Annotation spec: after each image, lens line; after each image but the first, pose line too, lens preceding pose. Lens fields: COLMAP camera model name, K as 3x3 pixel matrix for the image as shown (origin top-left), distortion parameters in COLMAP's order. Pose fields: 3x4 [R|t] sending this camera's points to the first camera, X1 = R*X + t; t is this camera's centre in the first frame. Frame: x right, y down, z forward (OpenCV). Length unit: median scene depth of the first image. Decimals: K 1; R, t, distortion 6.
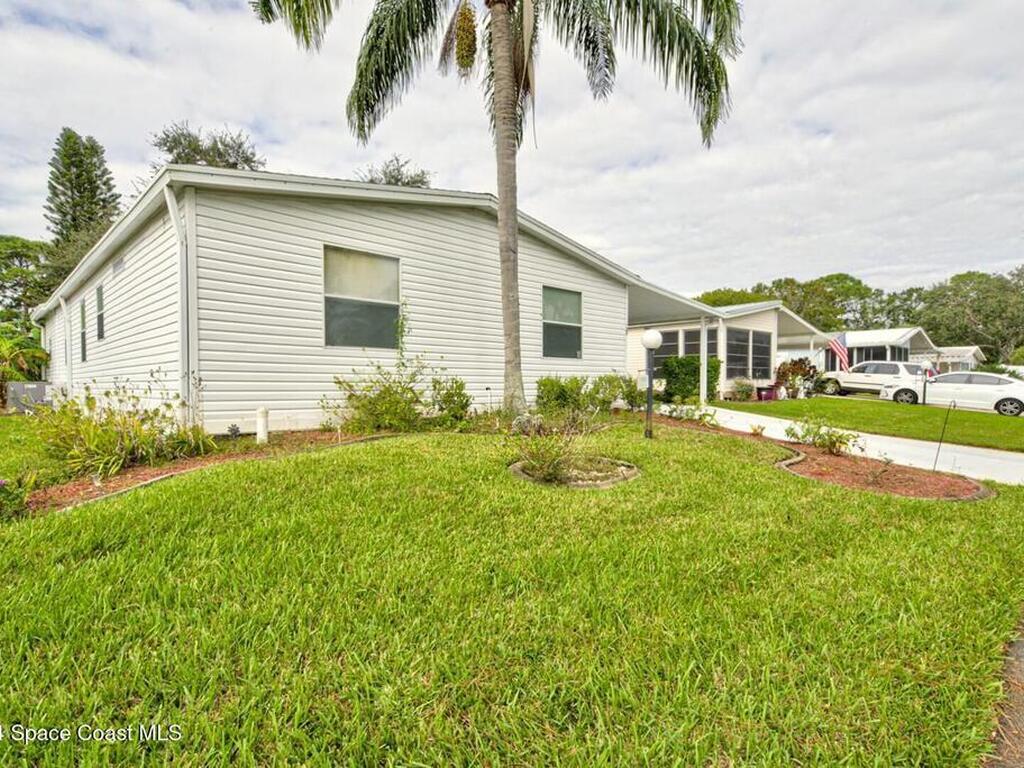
lens RADIAL K [[509.7, 0, 512.9], [0, 509.7, 394.2], [0, 0, 1]] dist [-0.005161, 0.002239]
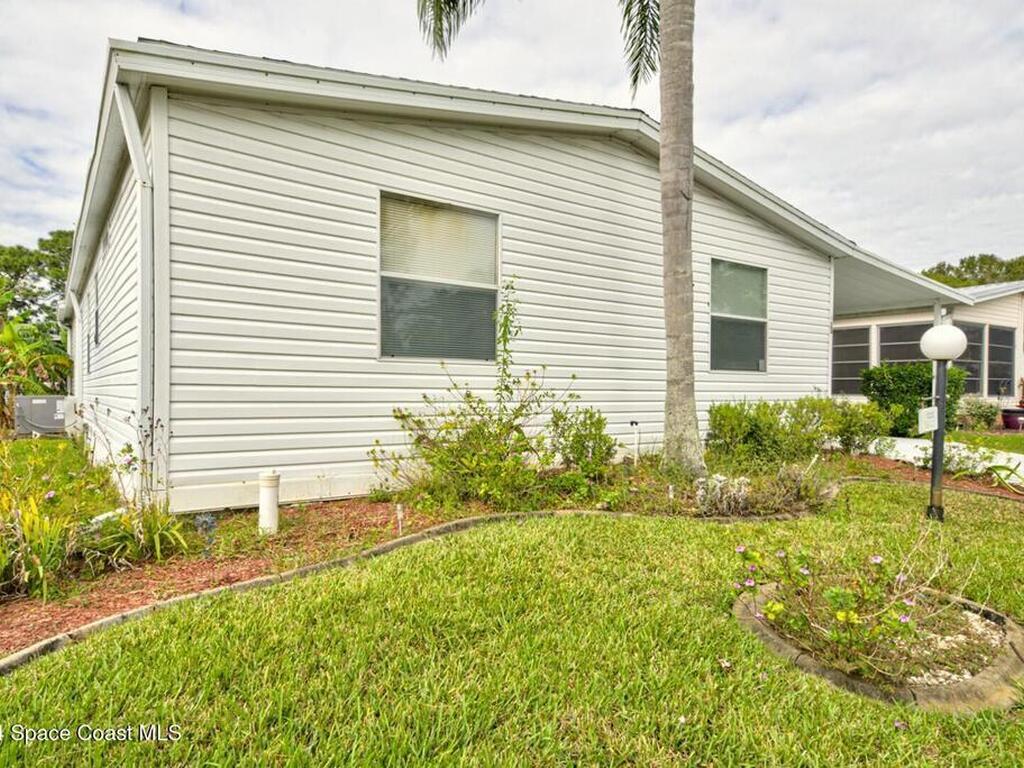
lens RADIAL K [[593.6, 0, 509.7], [0, 593.6, 390.7], [0, 0, 1]] dist [0.013222, 0.001298]
pose [[0.988352, 0.006761, -0.152037, -0.096549], [-0.009932, 0.999749, -0.020105, -0.037537], [0.151863, 0.021381, 0.988170, 0.288718]]
